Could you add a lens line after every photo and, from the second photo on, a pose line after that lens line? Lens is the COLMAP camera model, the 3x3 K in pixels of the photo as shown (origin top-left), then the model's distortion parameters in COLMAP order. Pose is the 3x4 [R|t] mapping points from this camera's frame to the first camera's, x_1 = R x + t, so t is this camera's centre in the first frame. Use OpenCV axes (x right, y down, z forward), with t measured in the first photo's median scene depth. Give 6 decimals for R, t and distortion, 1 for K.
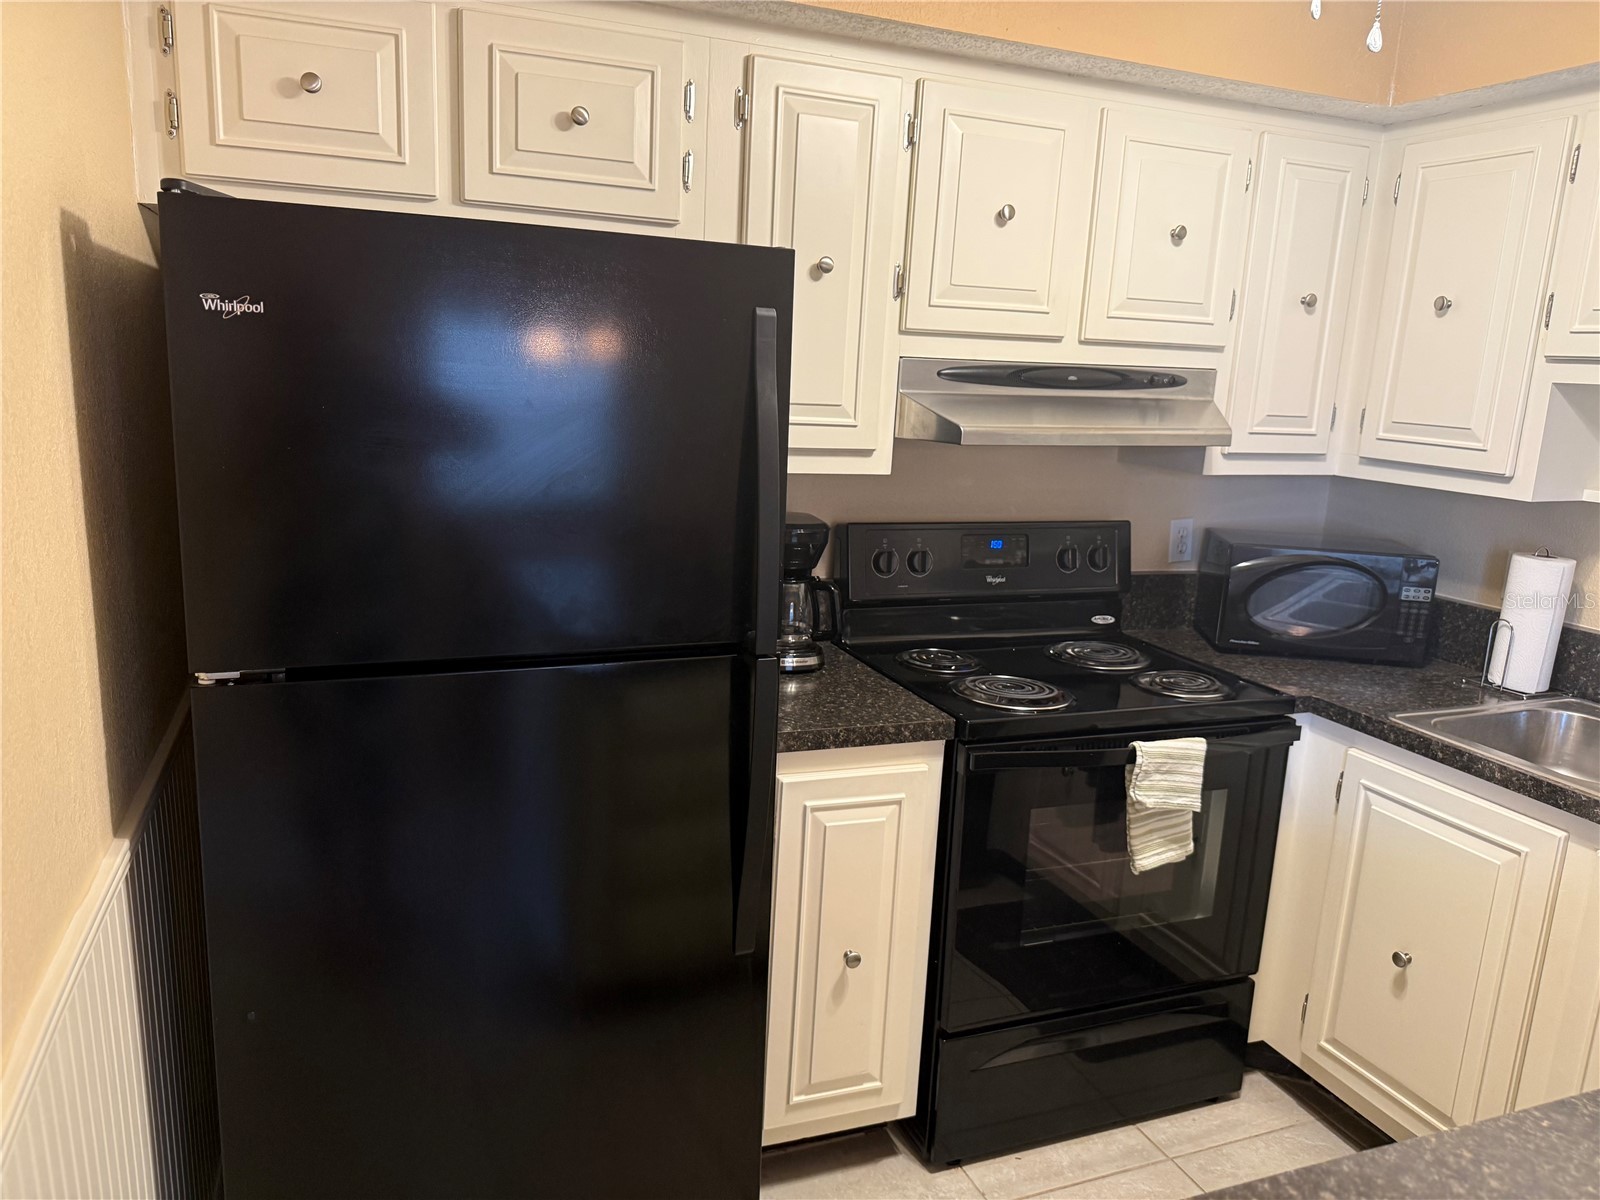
lens RADIAL K [[1129.8, 0, 828.7], [0, 1129.8, 614.7], [0, 0, 1]] dist [0.121212, -0.198299]
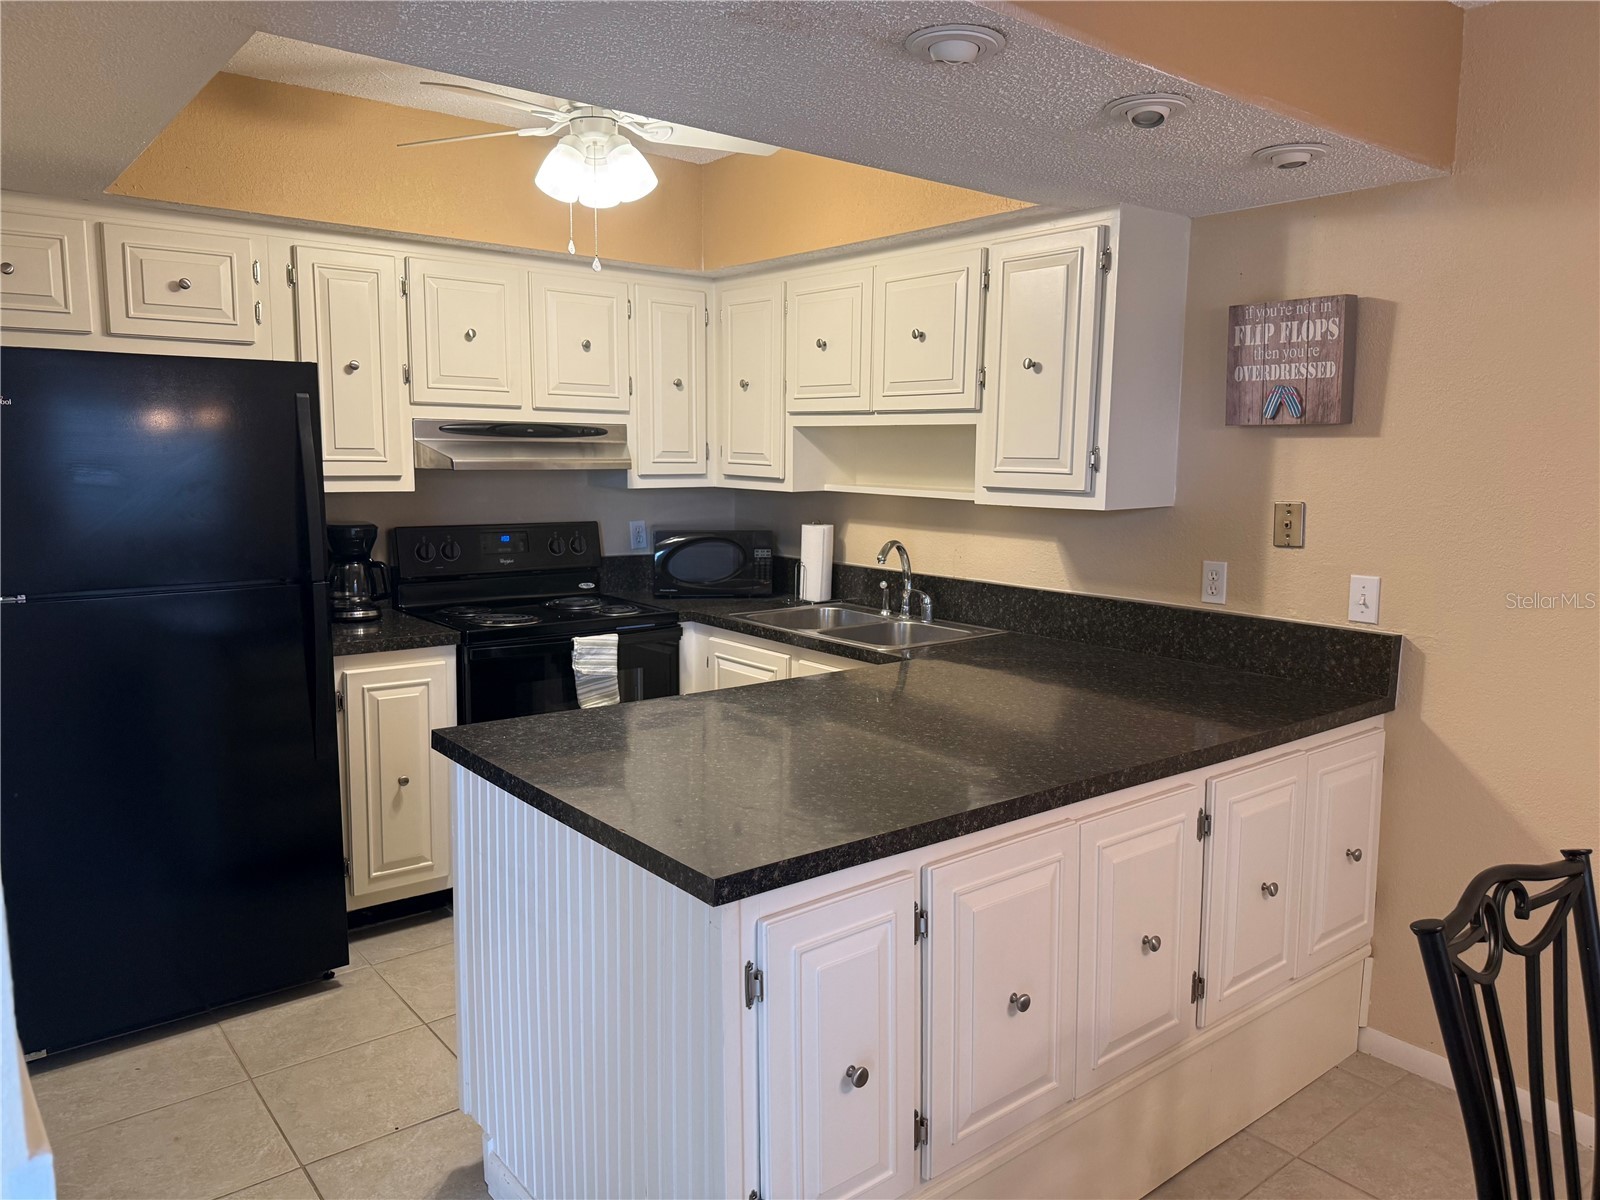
lens RADIAL K [[1129.8, 0, 828.7], [0, 1129.8, 614.7], [0, 0, 1]] dist [0.121212, -0.198299]
pose [[0.957107, -0.076972, 0.279323, 0.150540], [0.093133, 0.994635, -0.045036, 0.178102], [-0.274357, 0.069119, 0.959141, -0.706048]]
